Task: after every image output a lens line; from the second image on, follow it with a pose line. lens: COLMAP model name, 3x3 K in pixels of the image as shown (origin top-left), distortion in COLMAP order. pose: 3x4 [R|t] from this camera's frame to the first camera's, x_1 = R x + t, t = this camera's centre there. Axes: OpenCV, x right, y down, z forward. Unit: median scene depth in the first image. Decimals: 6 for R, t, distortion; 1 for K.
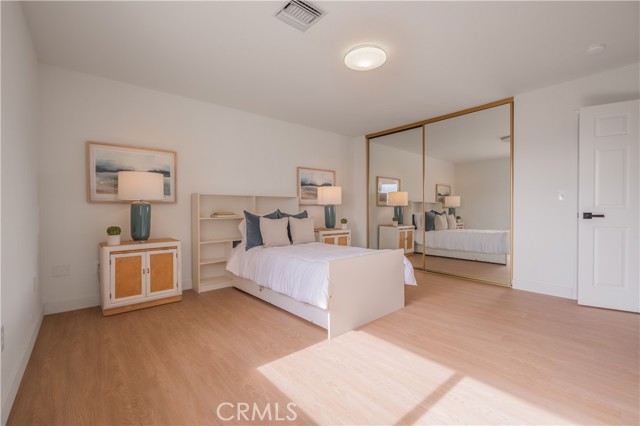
lens RADIAL K [[280.2, 0, 316.7], [0, 280.2, 213.5], [0, 0, 1]] dist [0.001074, 0.000239]
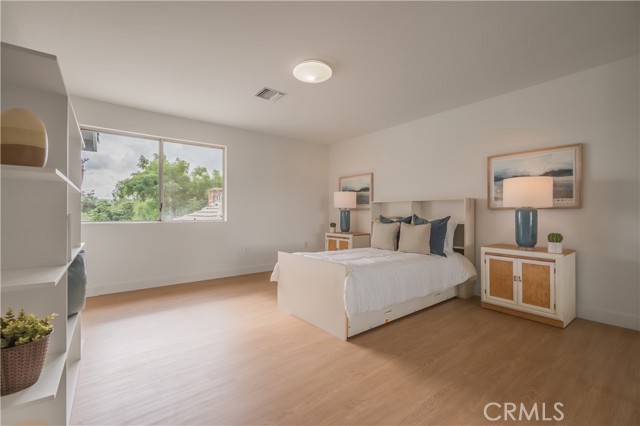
lens RADIAL K [[280.2, 0, 316.7], [0, 280.2, 213.5], [0, 0, 1]] dist [0.001074, 0.000239]
pose [[-0.055168, 0.001329, -0.998476, 0.424542], [-0.023842, 0.999712, 0.002648, -0.006268], [0.998192, 0.023951, -0.055120, 0.373623]]
